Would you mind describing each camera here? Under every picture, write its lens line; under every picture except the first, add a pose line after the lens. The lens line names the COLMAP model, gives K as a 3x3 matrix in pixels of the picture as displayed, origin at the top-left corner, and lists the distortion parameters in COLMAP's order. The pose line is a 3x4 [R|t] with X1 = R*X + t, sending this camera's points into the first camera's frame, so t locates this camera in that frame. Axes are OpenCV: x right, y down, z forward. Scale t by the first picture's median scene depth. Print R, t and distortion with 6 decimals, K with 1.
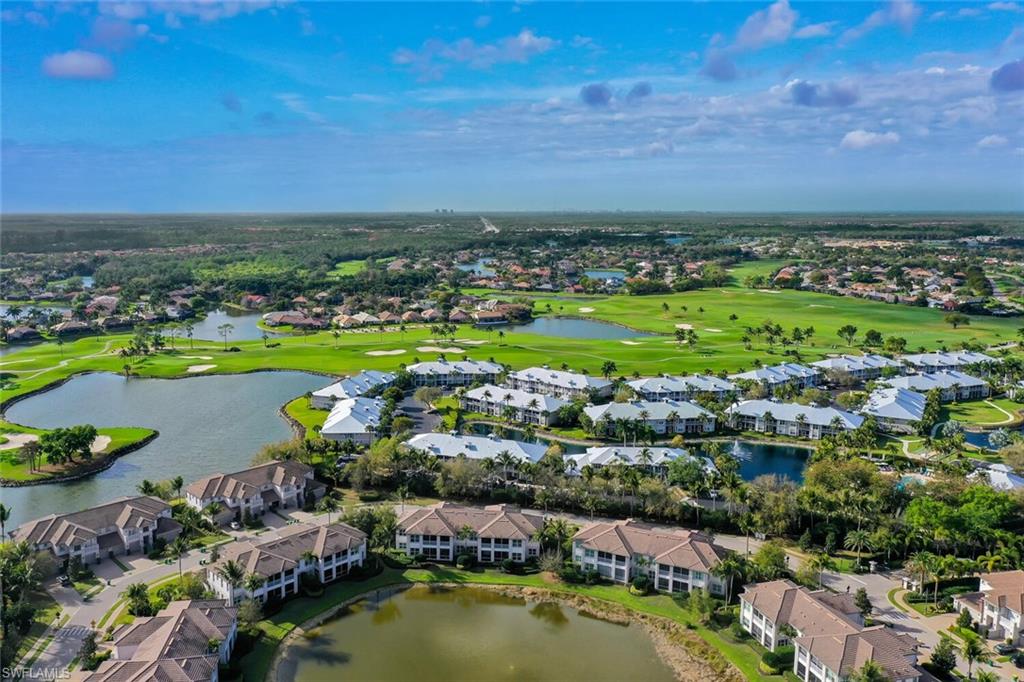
lens RADIAL K [[817.9, 0, 511.5], [0, 817.9, 341.2], [0, 0, 1]] dist [-0.027792, 0.015293]
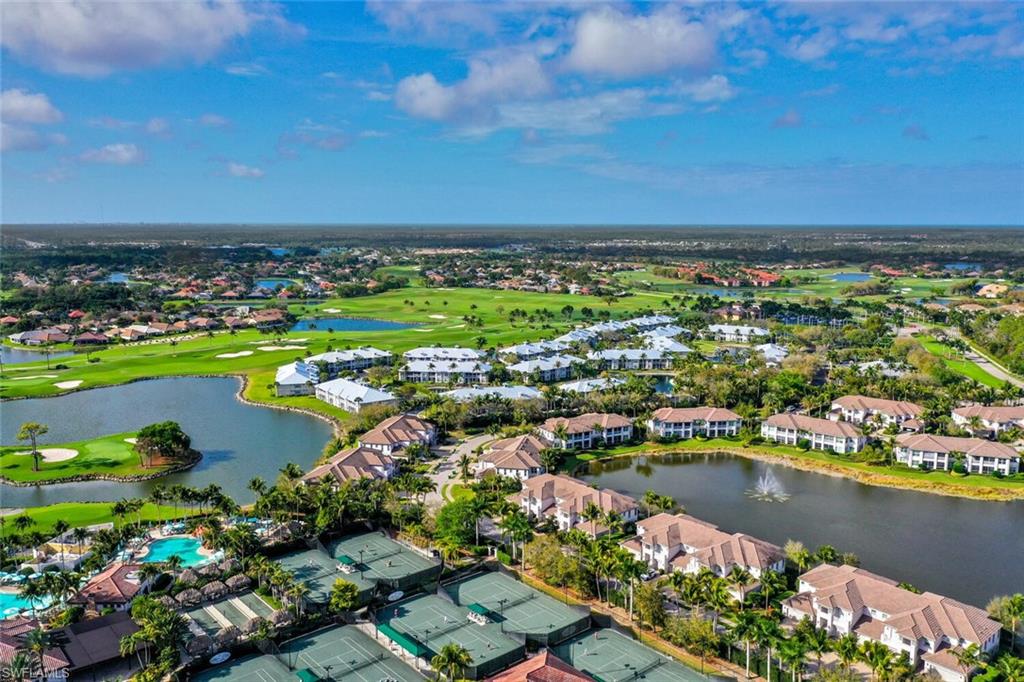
lens RADIAL K [[817.9, 0, 510.8], [0, 817.9, 341.5], [0, 0, 1]] dist [-0.027792, 0.015293]
pose [[0.813883, -0.079971, 0.575499, -0.615040], [0.088893, 0.995960, 0.012684, 0.020149], [-0.574189, 0.040835, 0.817704, -0.107869]]
